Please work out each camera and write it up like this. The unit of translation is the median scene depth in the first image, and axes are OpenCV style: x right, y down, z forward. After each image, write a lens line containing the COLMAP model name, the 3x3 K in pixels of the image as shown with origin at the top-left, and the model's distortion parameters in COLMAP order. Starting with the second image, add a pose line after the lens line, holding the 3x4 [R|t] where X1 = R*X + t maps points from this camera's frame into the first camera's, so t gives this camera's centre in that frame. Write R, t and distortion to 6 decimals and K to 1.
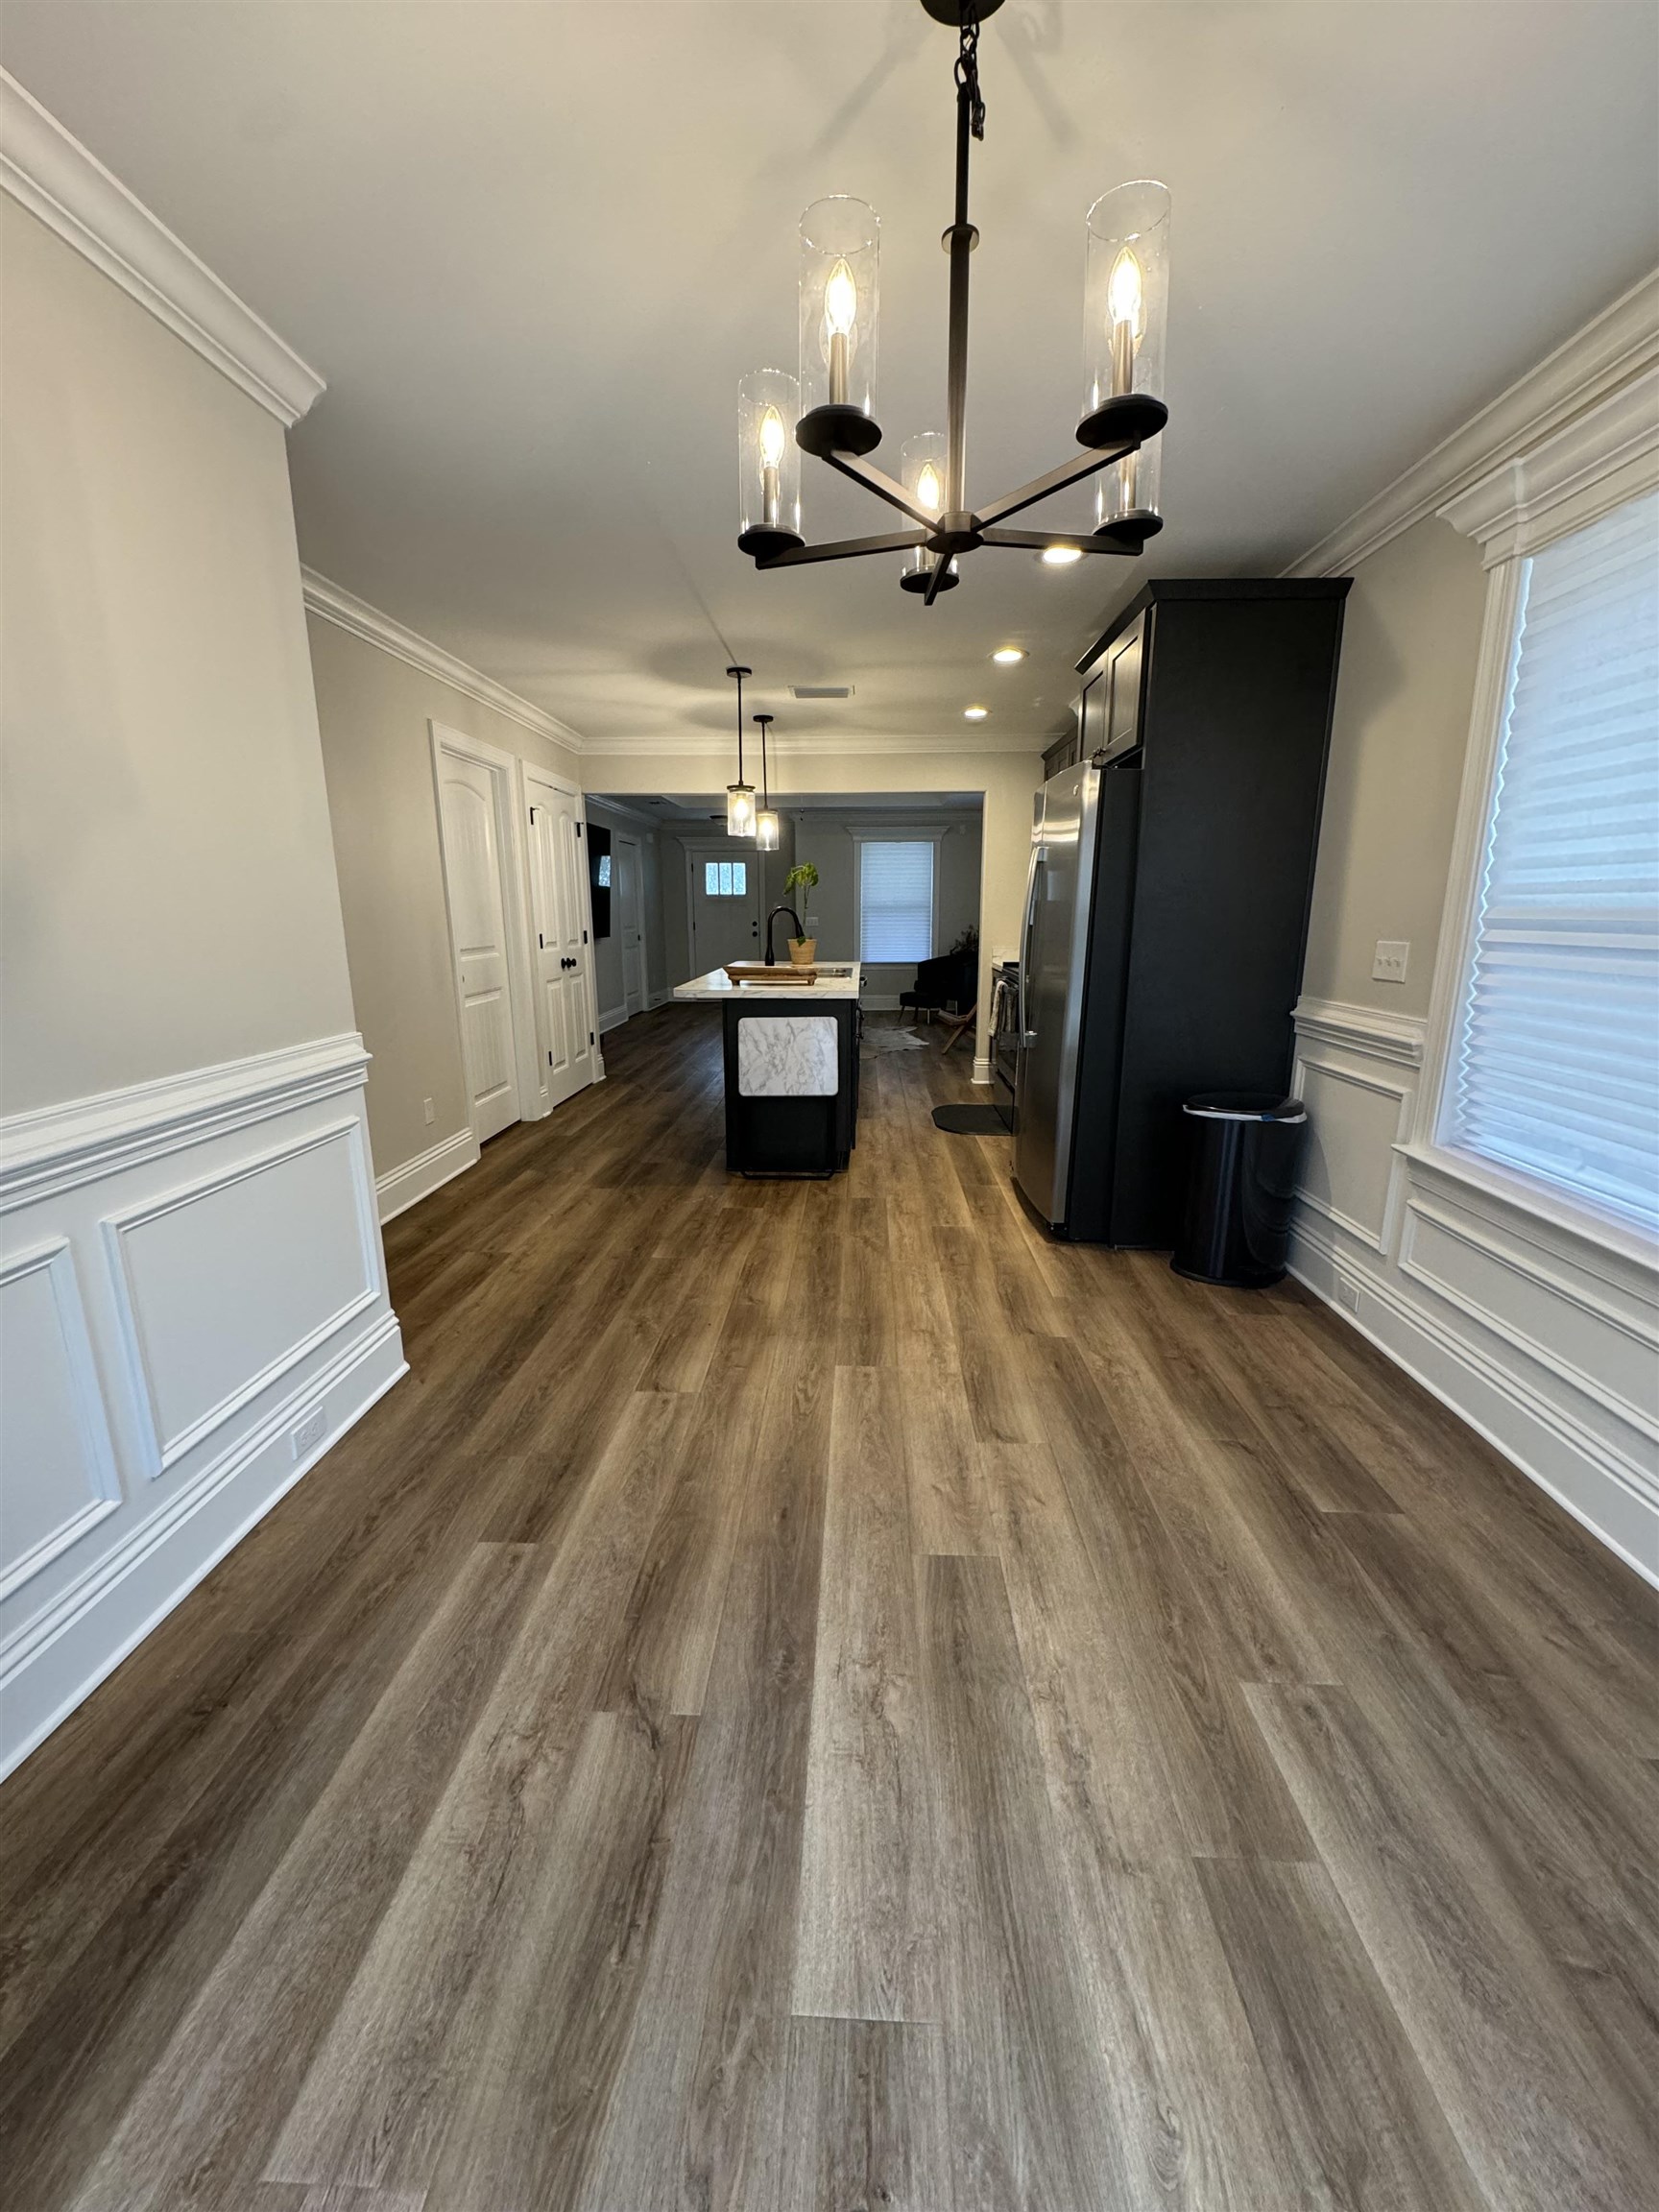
lens RADIAL K [[876.8, 0, 829.5], [0, 876.8, 1109.2], [0, 0, 1]] dist [-0.001852, 0.000610]
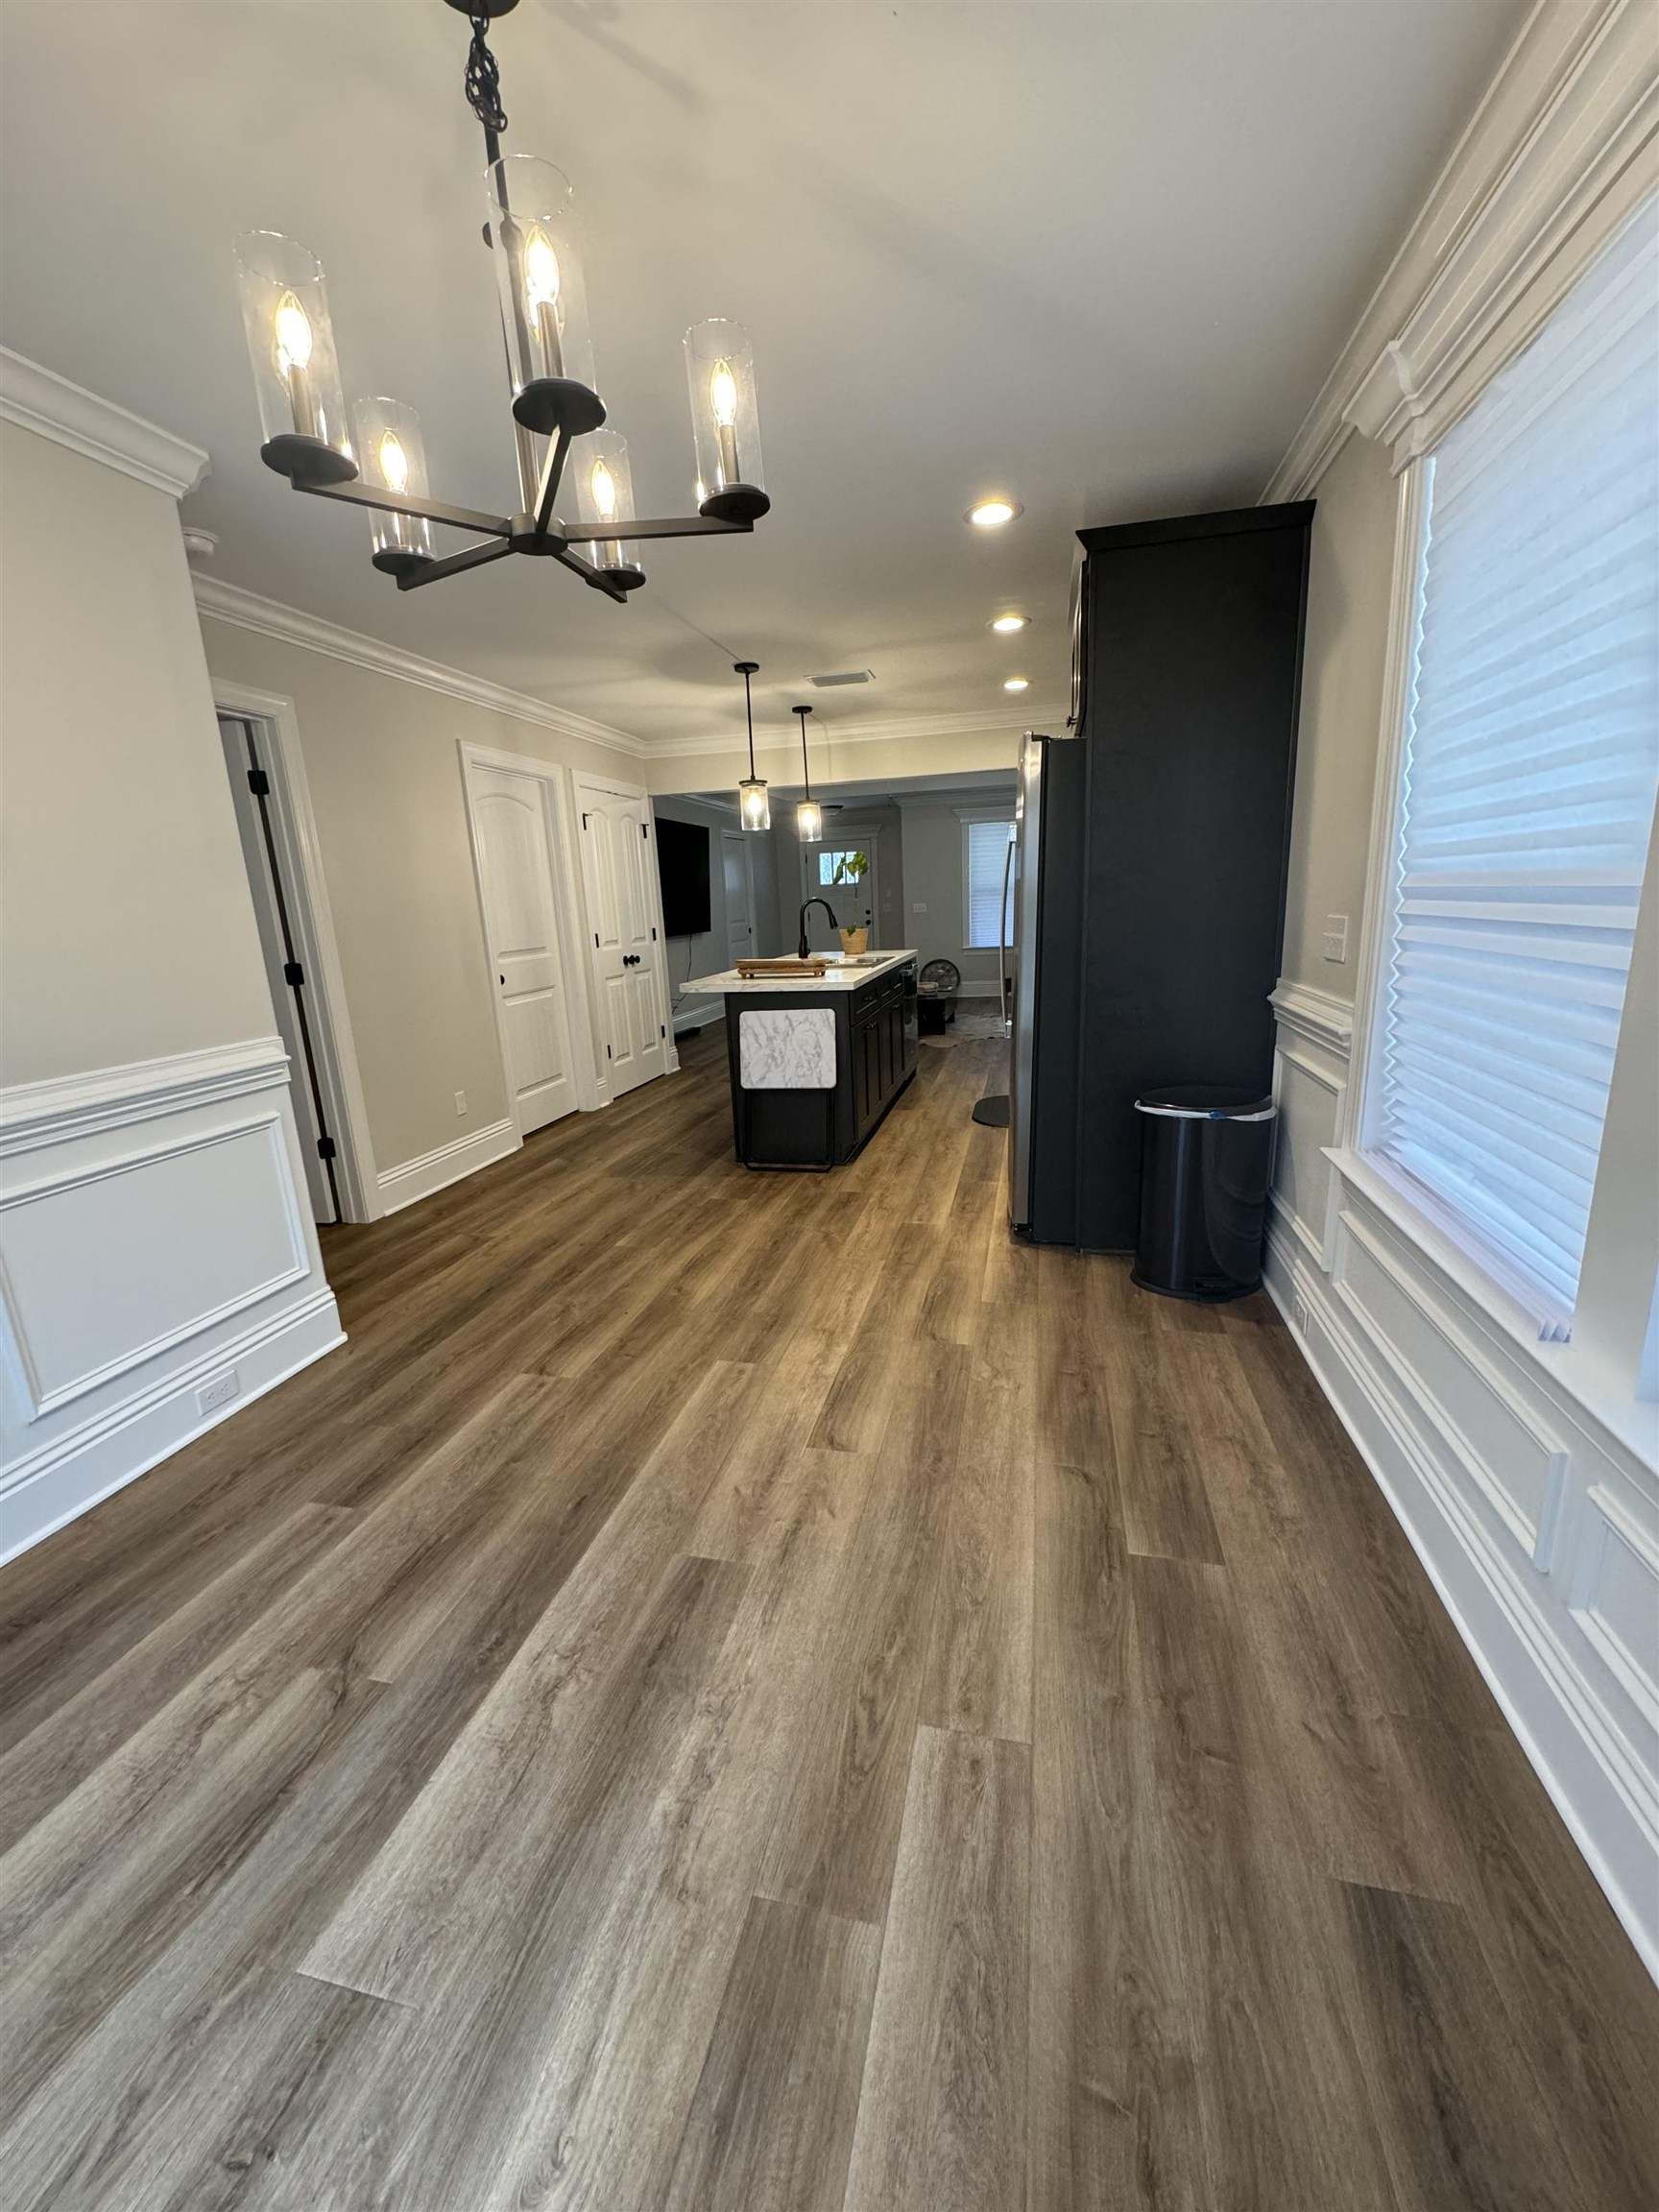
lens RADIAL K [[876.8, 0, 829.2], [0, 876.8, 1108.7], [0, 0, 1]] dist [-0.001852, 0.000610]
pose [[0.980609, 0.003334, -0.195944, 0.338966], [-0.000425, 0.999889, 0.014888, -0.012036], [0.195972, -0.014516, 0.980502, 0.043006]]
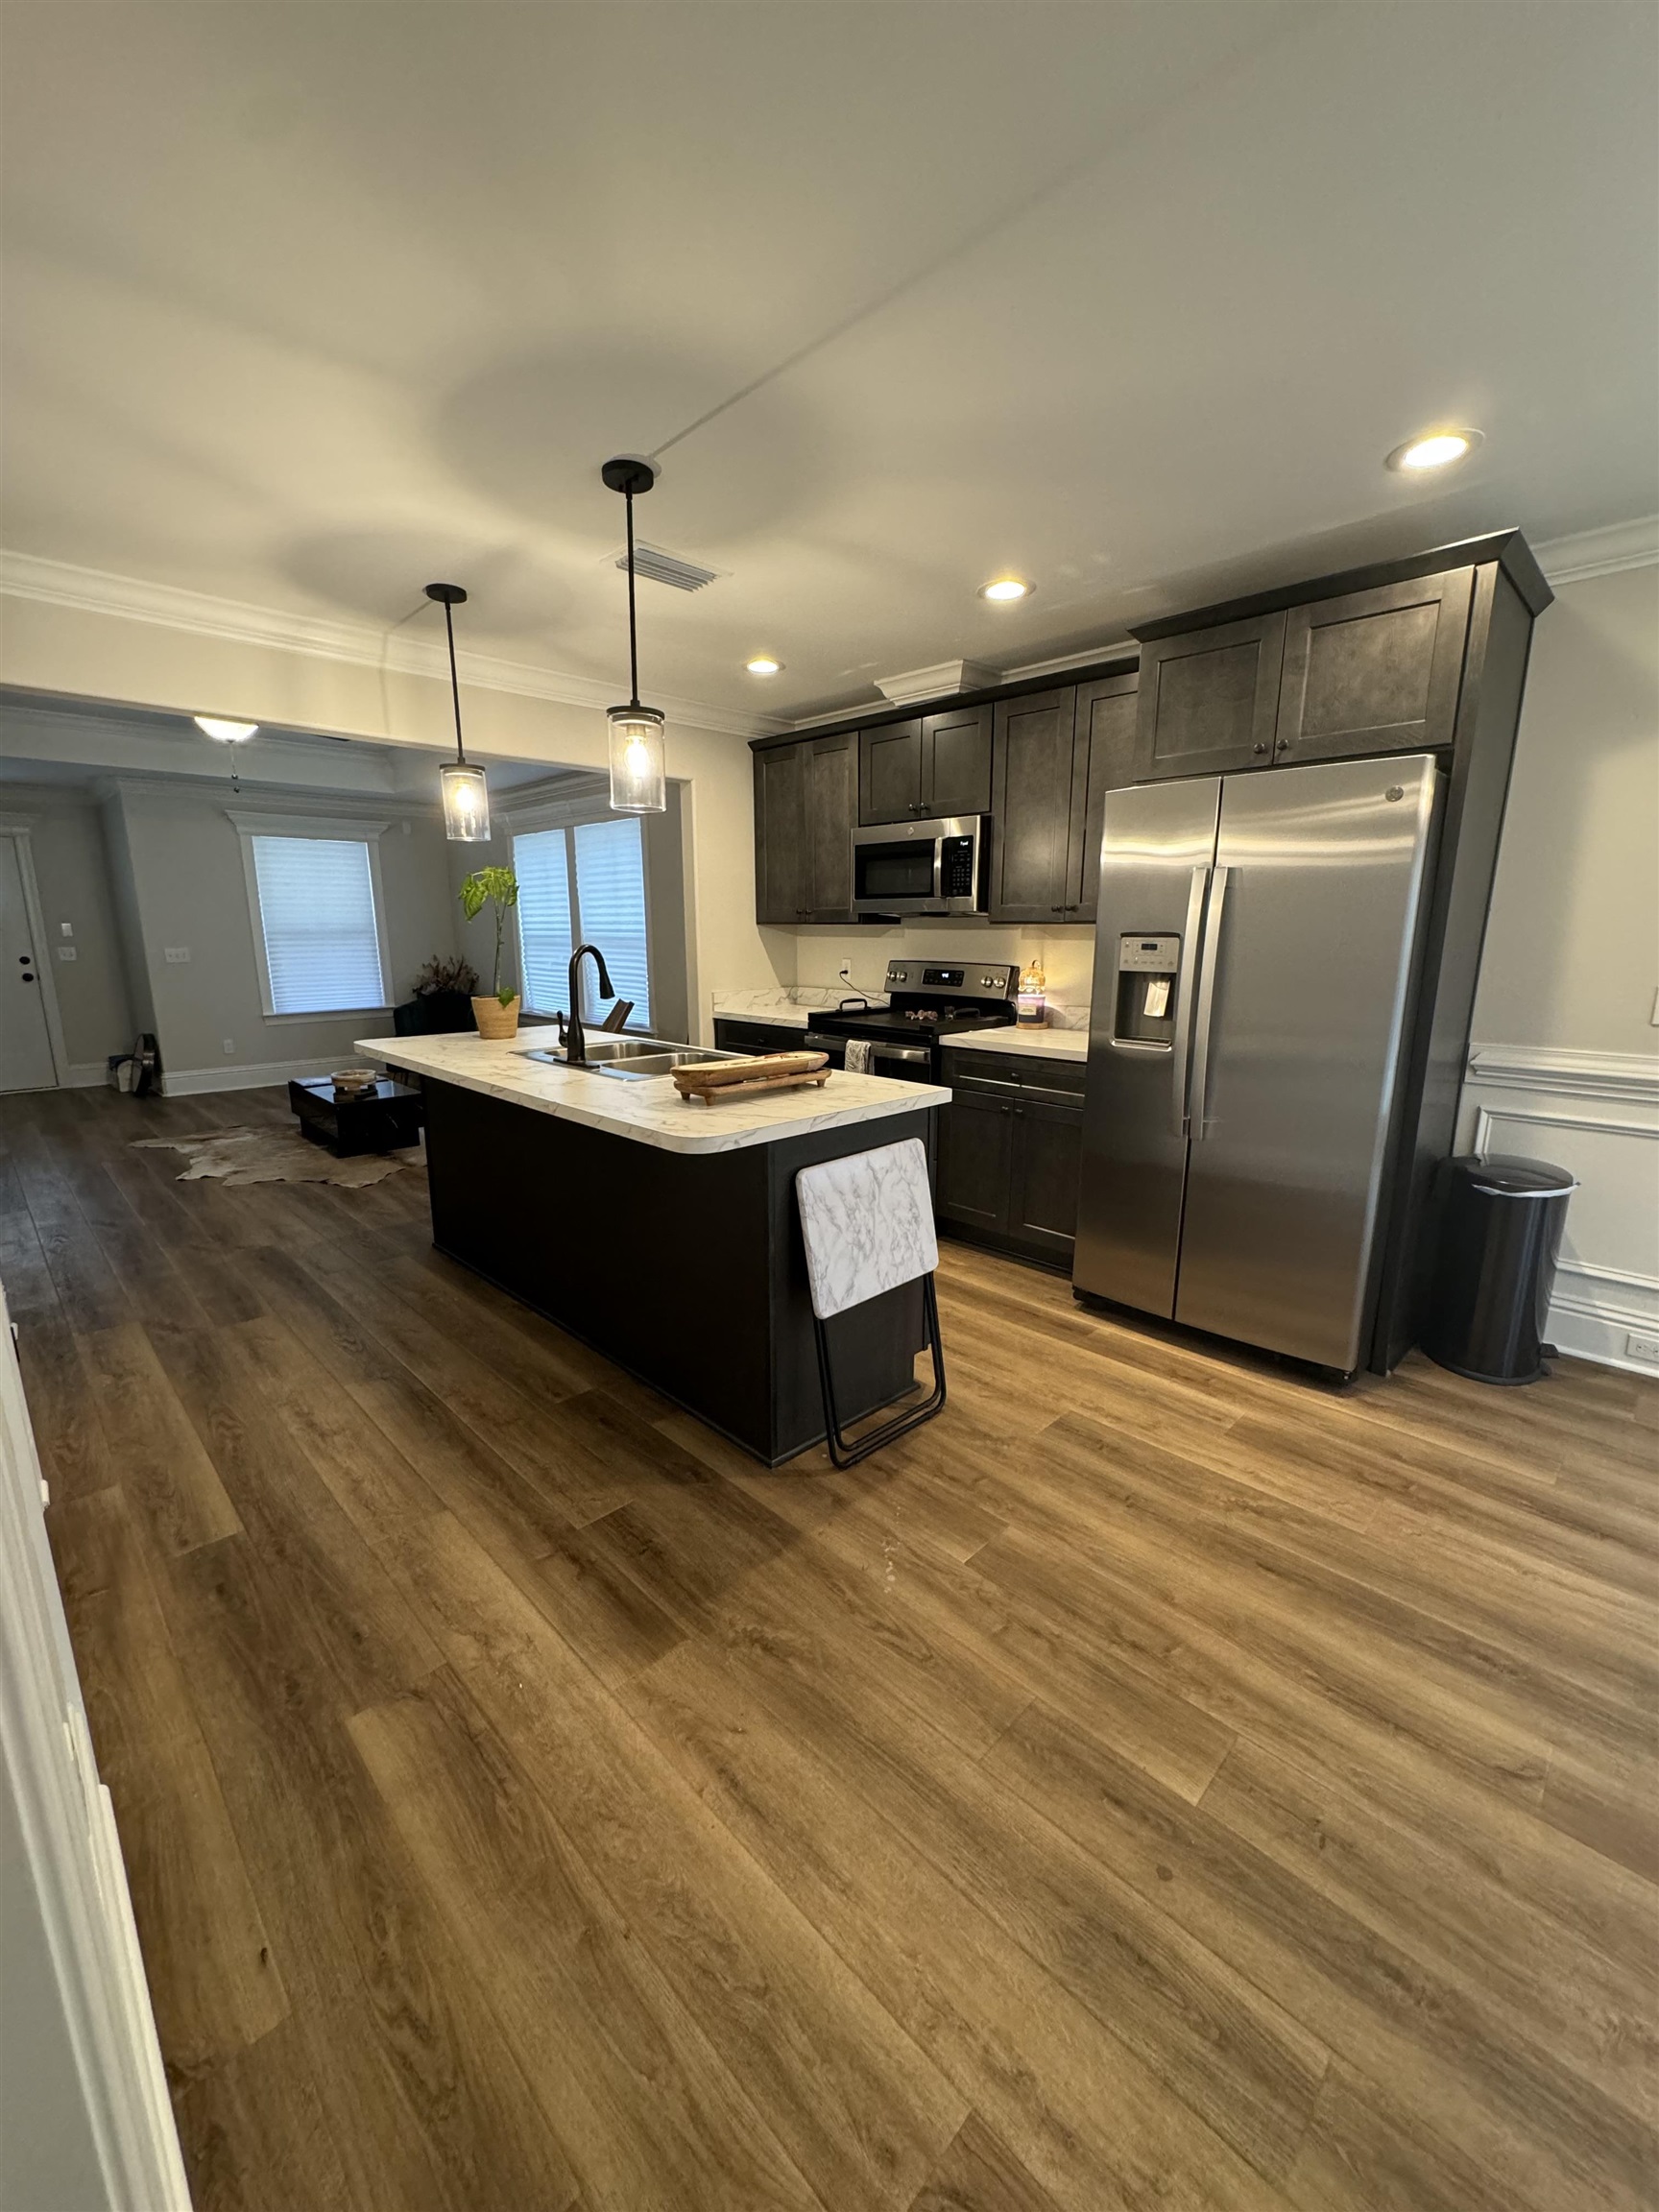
lens RADIAL K [[876.8, 0, 829.0], [0, 876.8, 1106.6], [0, 0, 1]] dist [-0.001852, 0.000610]
pose [[0.679898, -0.145540, 0.718718, -0.774504], [0.161201, 0.985796, 0.047130, -0.279471], [-0.715369, 0.083815, 0.693702, 1.092719]]
